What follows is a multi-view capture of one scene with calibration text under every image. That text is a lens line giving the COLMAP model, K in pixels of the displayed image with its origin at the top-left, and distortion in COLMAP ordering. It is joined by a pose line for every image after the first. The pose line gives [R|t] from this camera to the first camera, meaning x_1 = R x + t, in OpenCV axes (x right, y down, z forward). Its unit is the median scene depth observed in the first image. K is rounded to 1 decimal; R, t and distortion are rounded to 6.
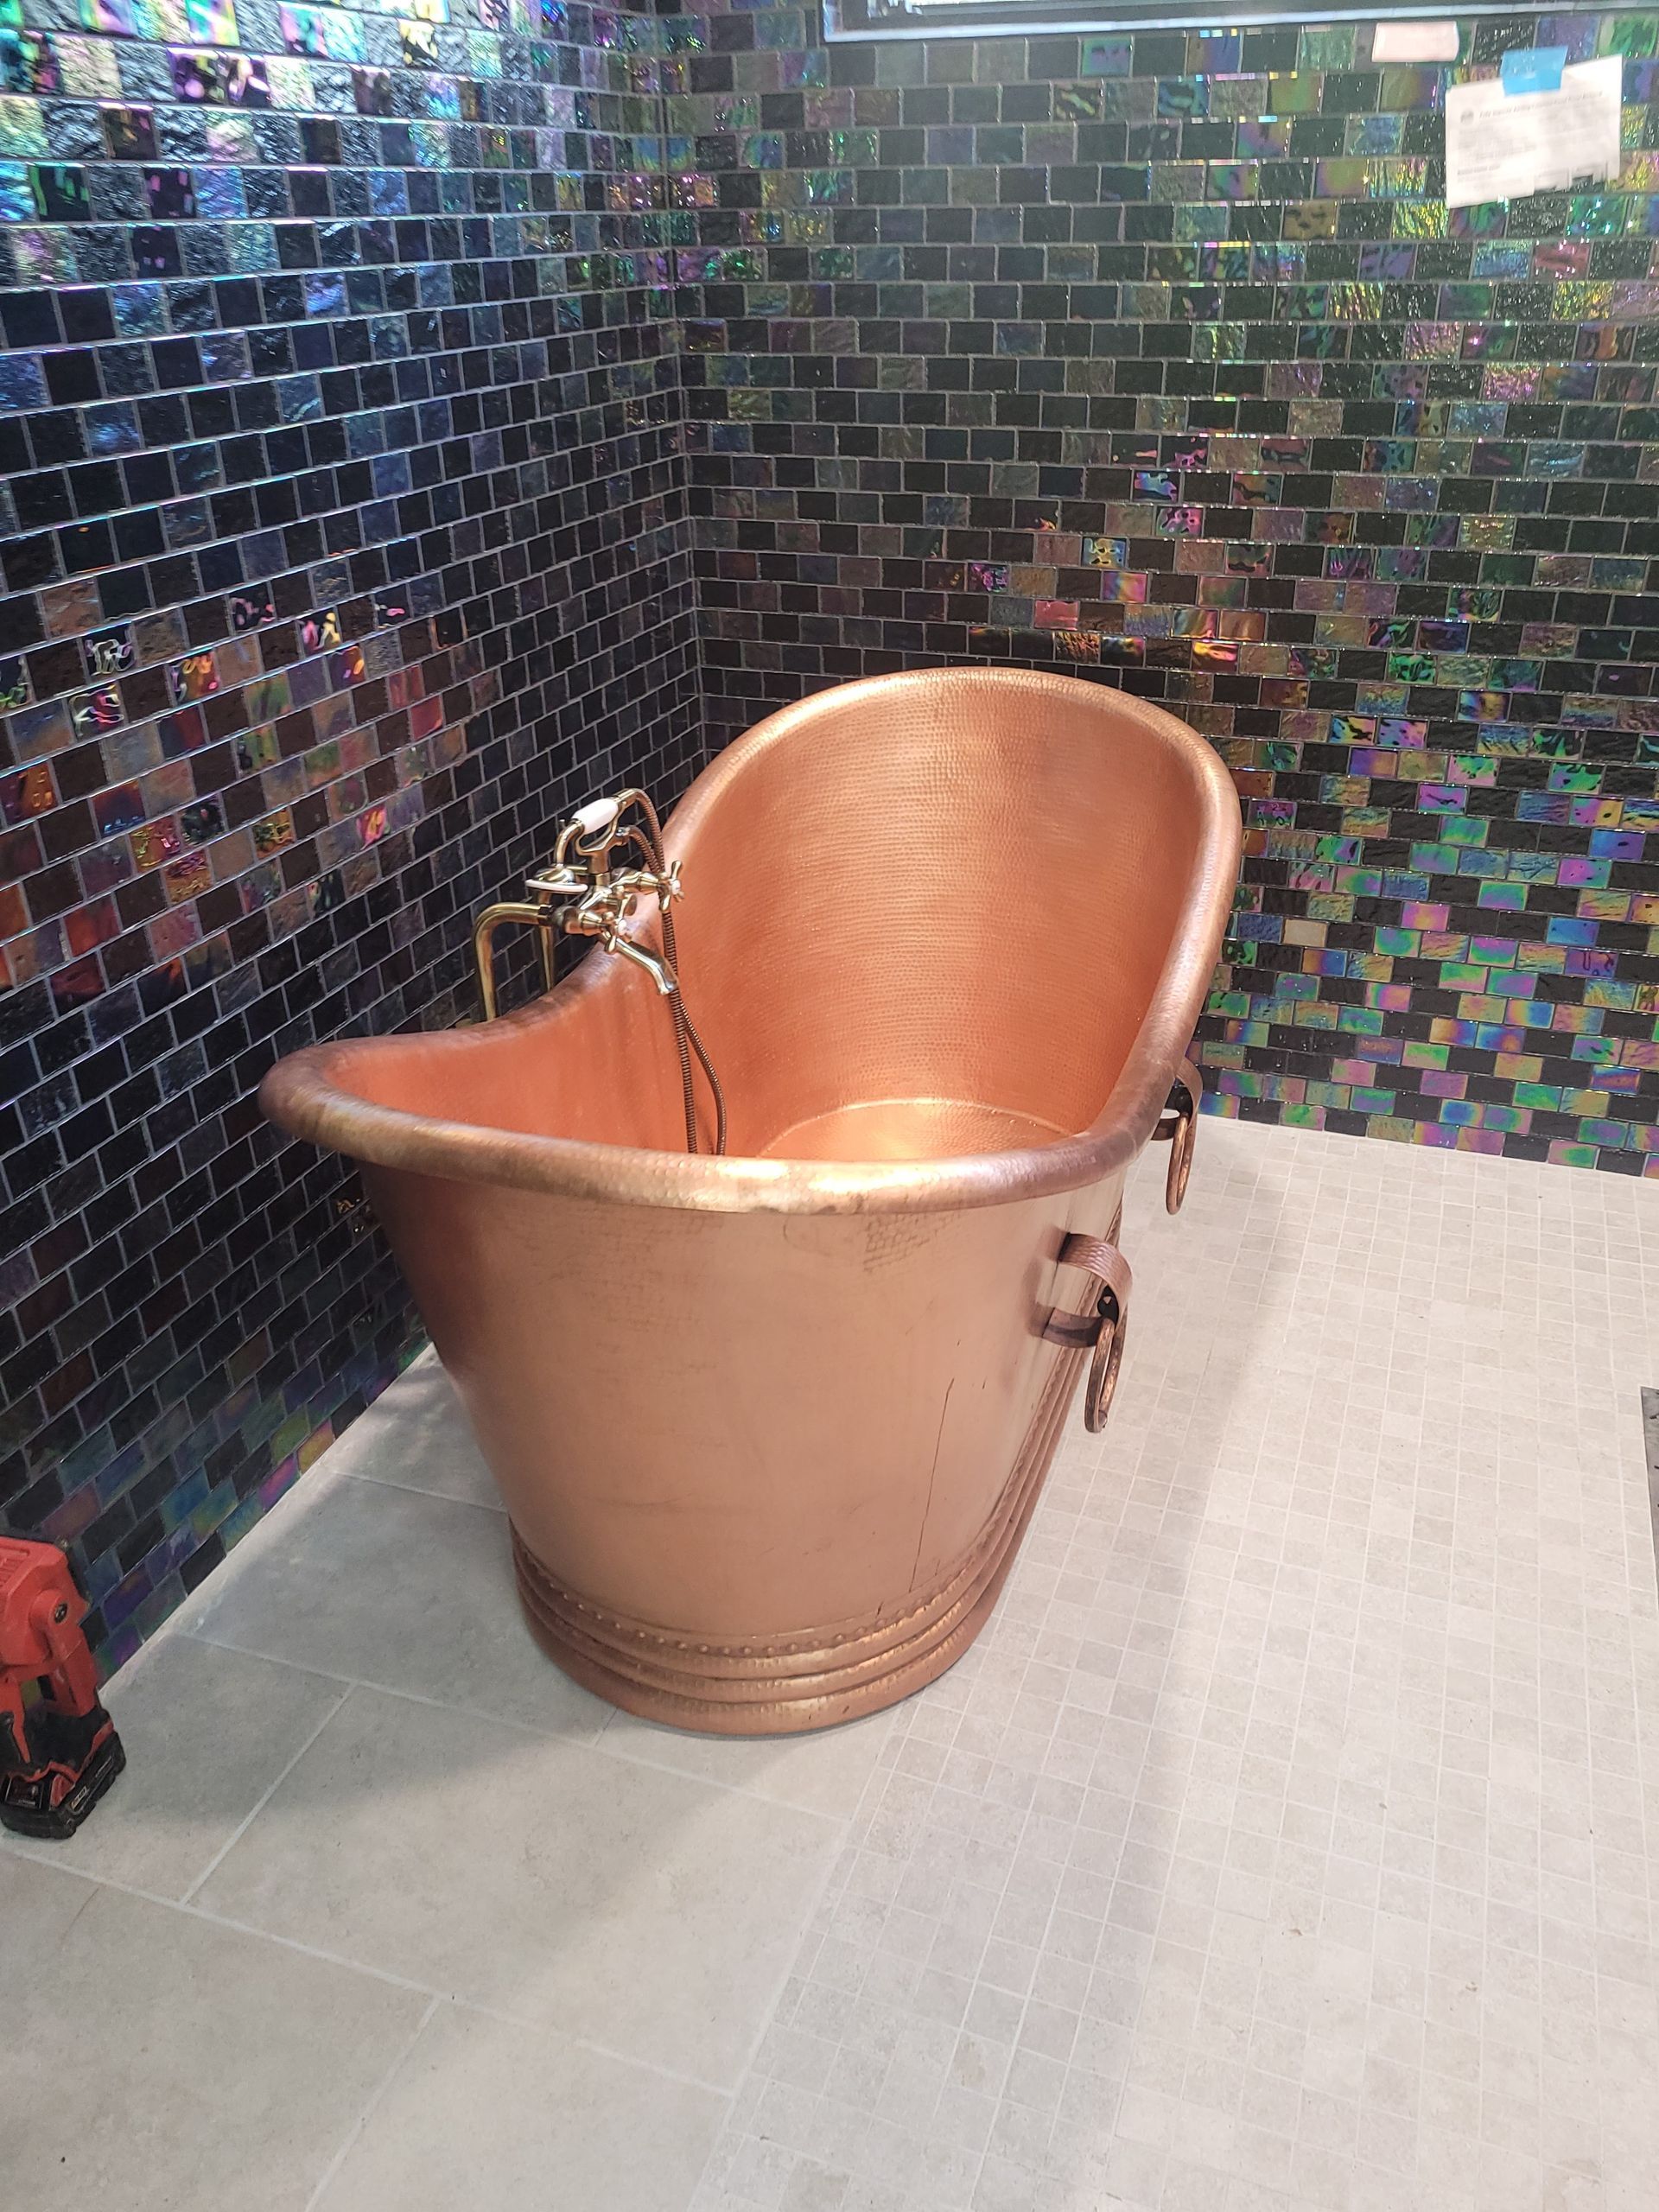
lens RADIAL K [[1664.2, 0, 838.4], [0, 1664.2, 1099.3], [0, 0, 1]] dist [0.055371, -0.044793]
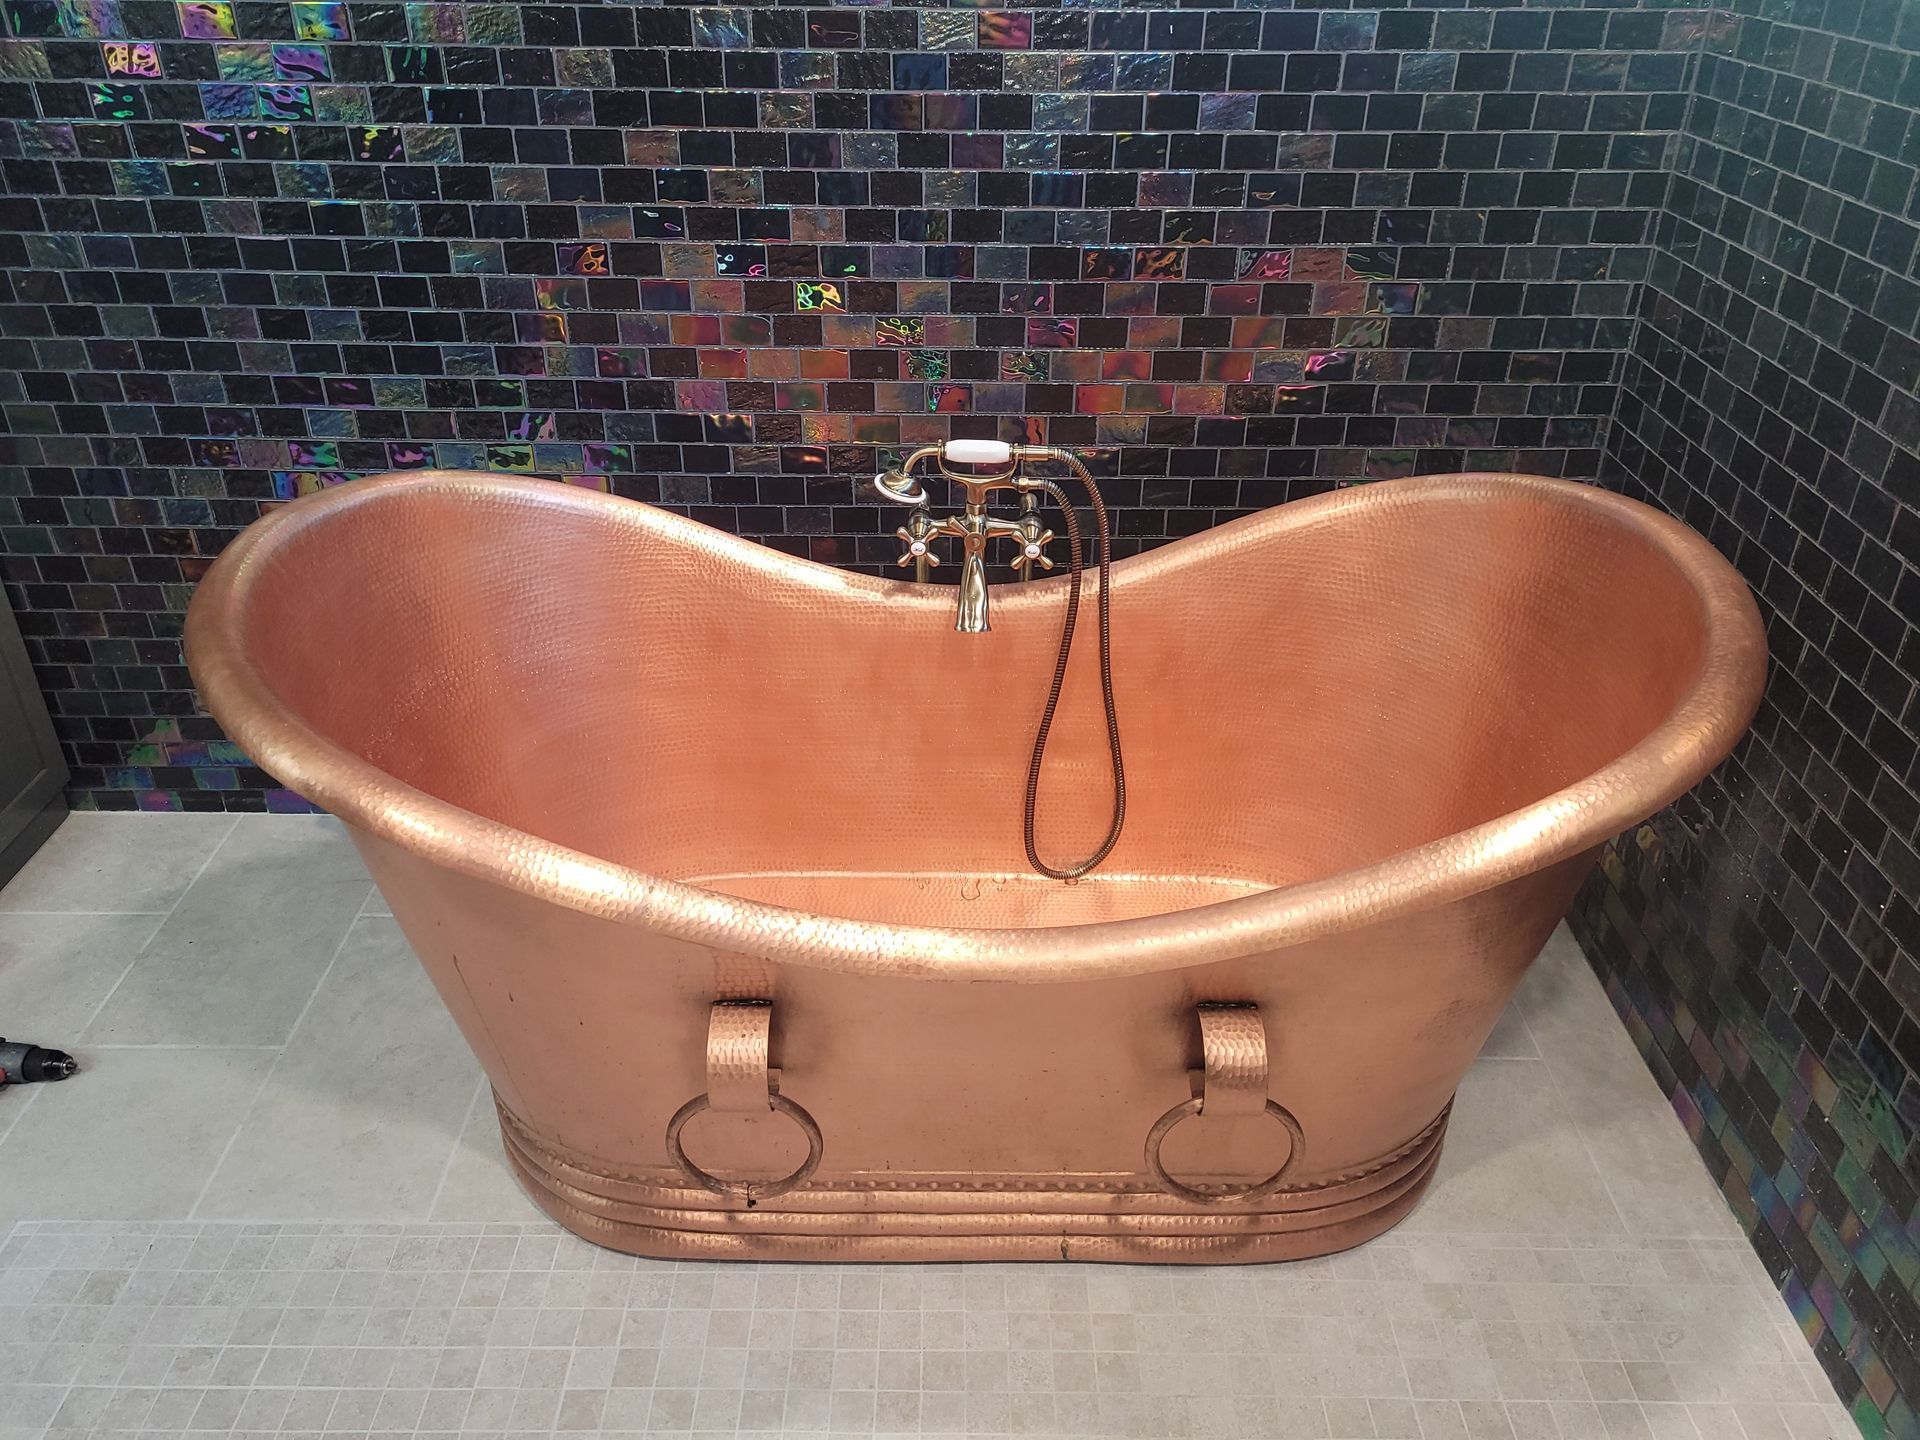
lens RADIAL K [[1444.5, 0, 939.8], [0, 1444.5, 679.2], [0, 0, 1]] dist [0.055371, -0.044793]
pose [[0.329072, 0.483017, -0.811422, 0.723882], [-0.451973, 0.835026, 0.313770, -0.356409], [0.829115, 0.263488, 0.493095, 0.616474]]
